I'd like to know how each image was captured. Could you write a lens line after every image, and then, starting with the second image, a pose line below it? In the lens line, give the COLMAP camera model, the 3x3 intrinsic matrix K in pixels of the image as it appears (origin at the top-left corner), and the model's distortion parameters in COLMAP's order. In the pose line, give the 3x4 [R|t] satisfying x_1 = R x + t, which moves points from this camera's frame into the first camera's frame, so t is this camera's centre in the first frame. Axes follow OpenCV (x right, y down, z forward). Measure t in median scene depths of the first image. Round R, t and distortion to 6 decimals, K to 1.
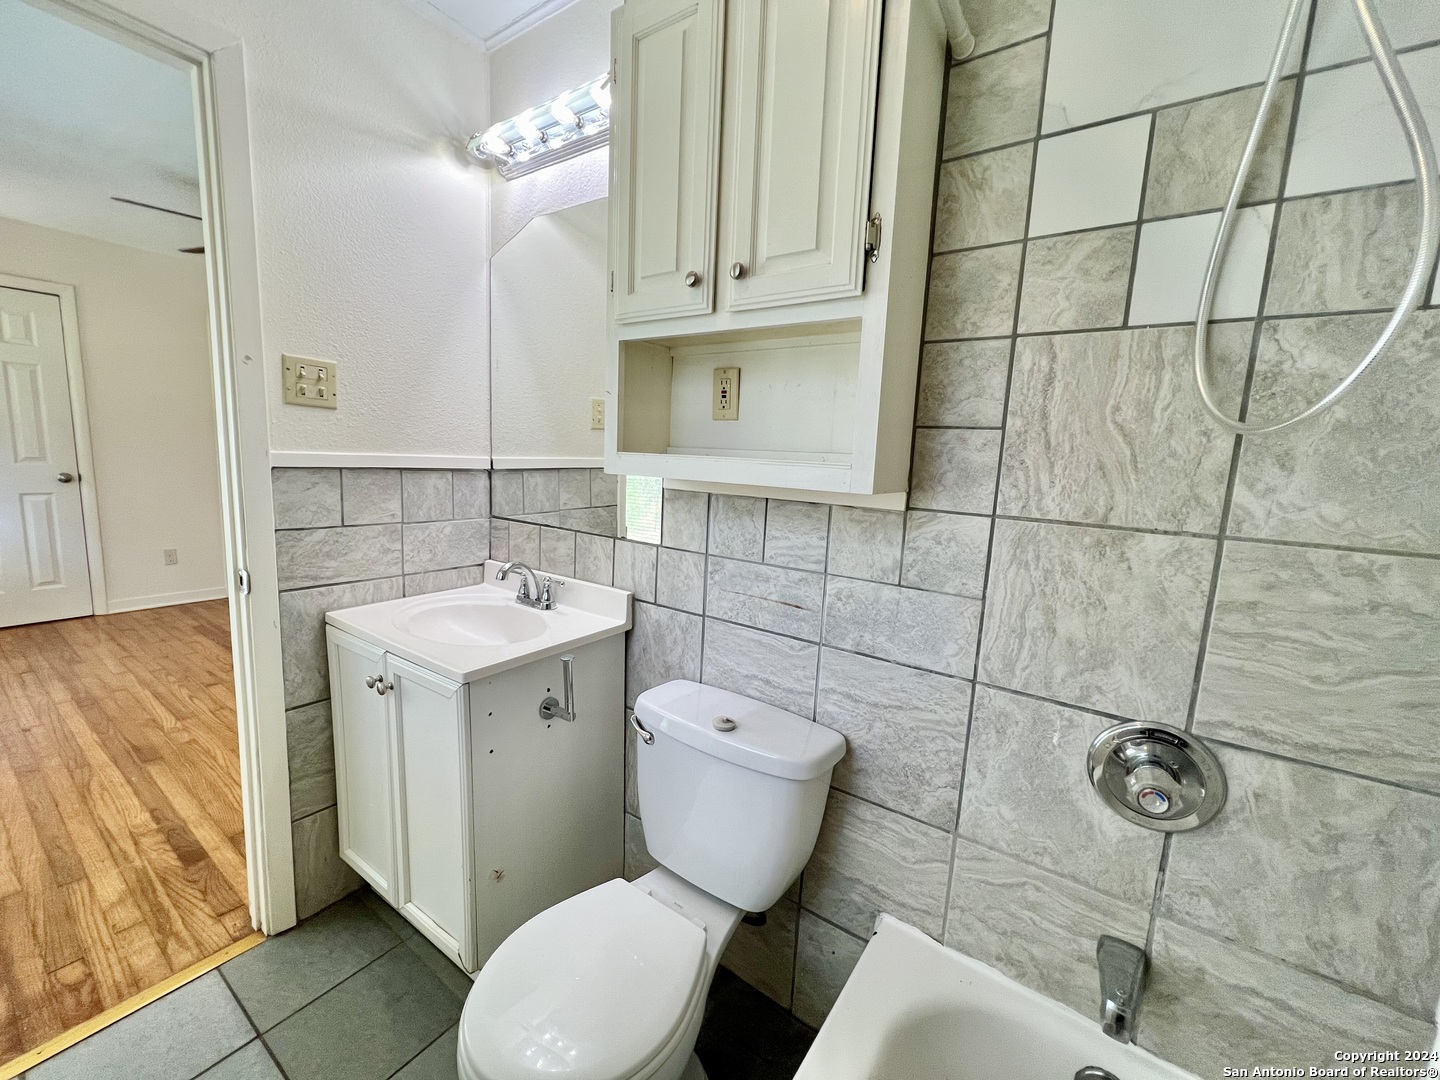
lens RADIAL K [[578.9, 0, 716.1], [0, 578.9, 537.7], [0, 0, 1]] dist [-0.003356, 0.001223]
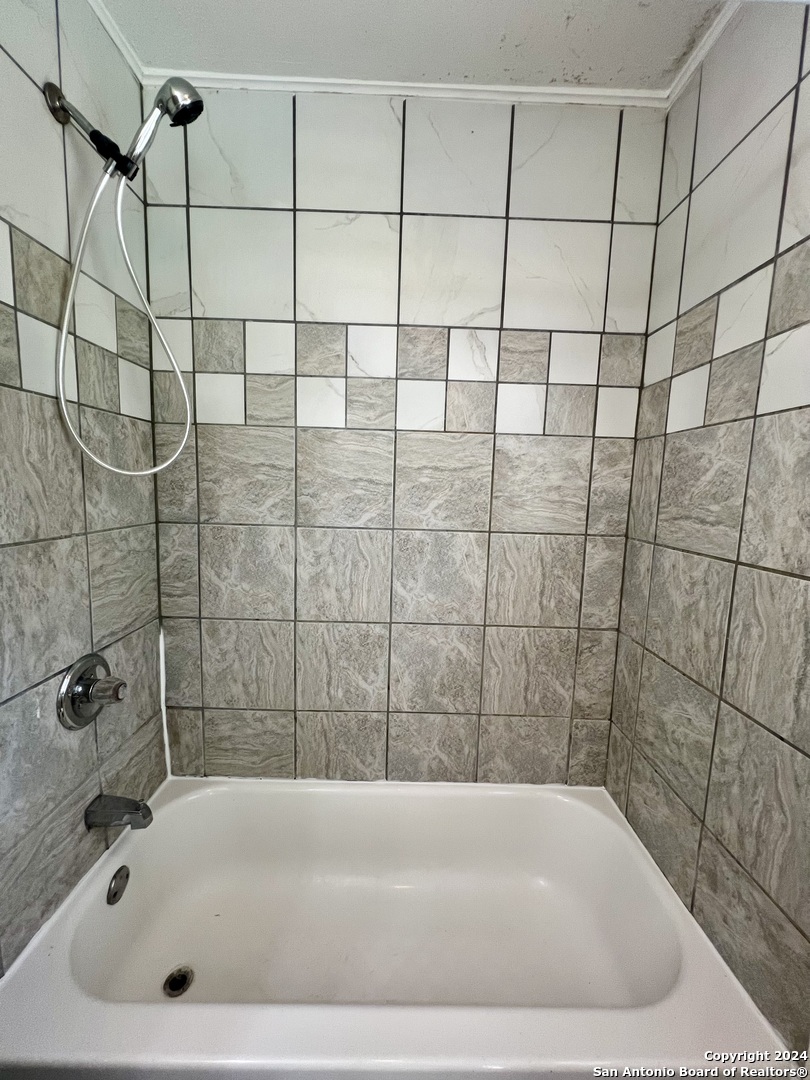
lens RADIAL K [[434.2, 0, 405.4], [0, 434.2, 539.5], [0, 0, 1]] dist [-0.003356, 0.001223]
pose [[-0.579045, -0.166914, 0.798027, -0.576966], [0.058831, 0.967713, 0.245092, -0.206692], [-0.813170, 0.188868, -0.550530, 0.826545]]
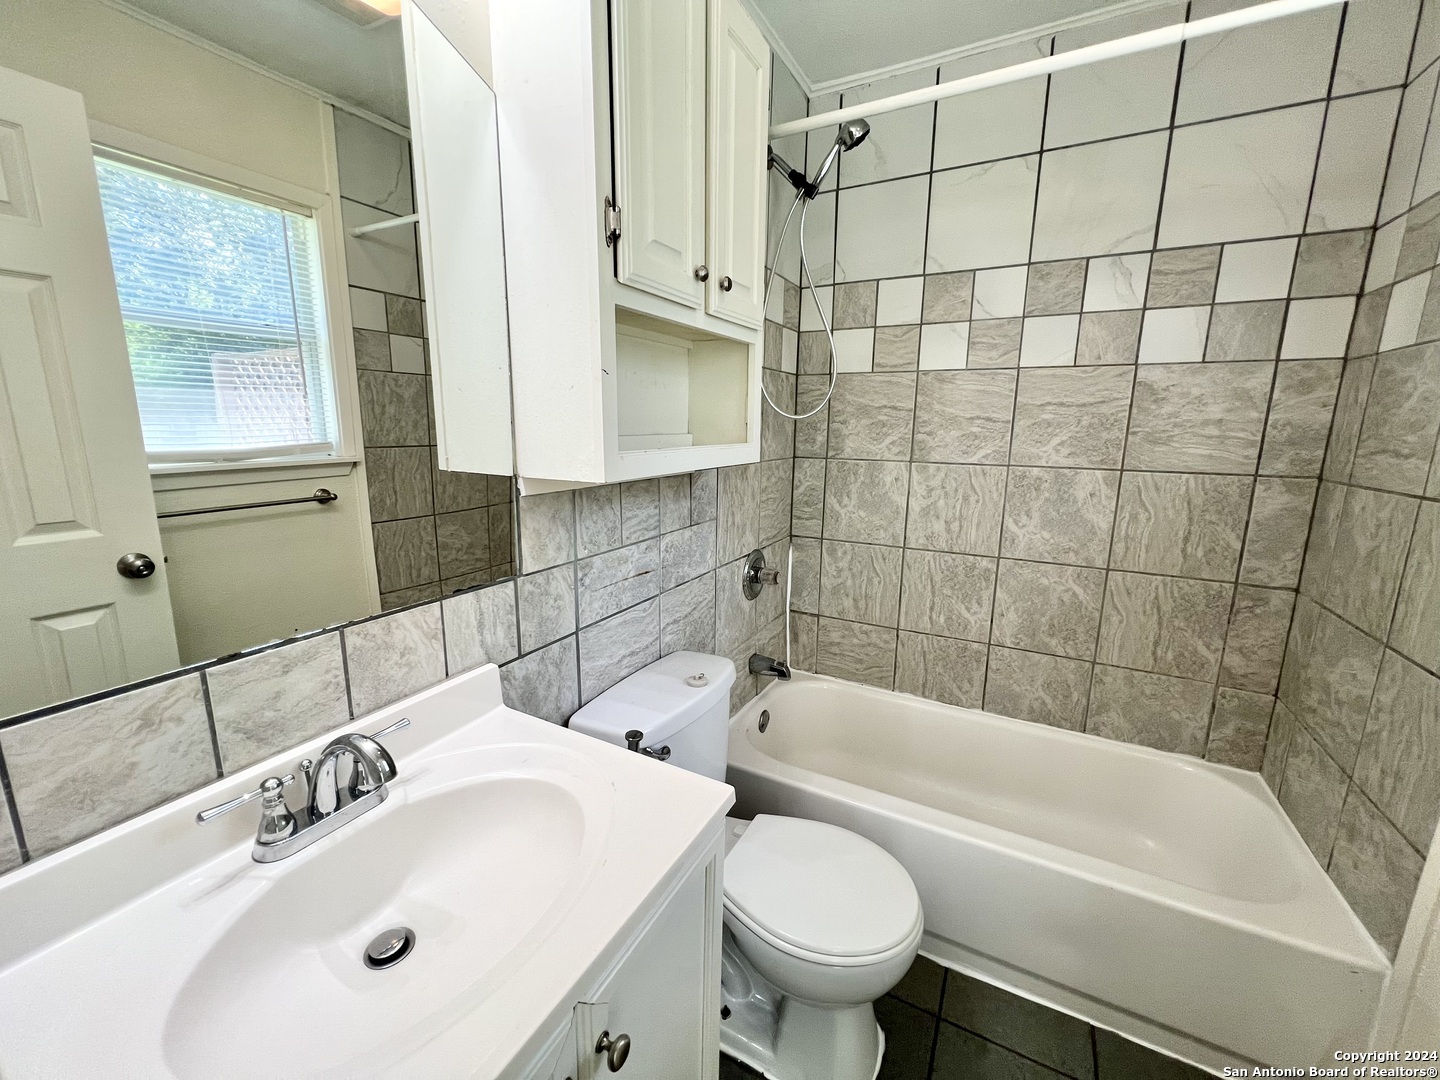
lens RADIAL K [[579.8, 0, 718.6], [0, 579.8, 538.0], [0, 0, 1]] dist [-0.001543, 0.000570]
pose [[-0.119134, -0.241580, 0.963040, -1.242853], [0.126831, 0.958299, 0.256081, -0.284199], [-0.984744, 0.152651, -0.083526, 1.236542]]
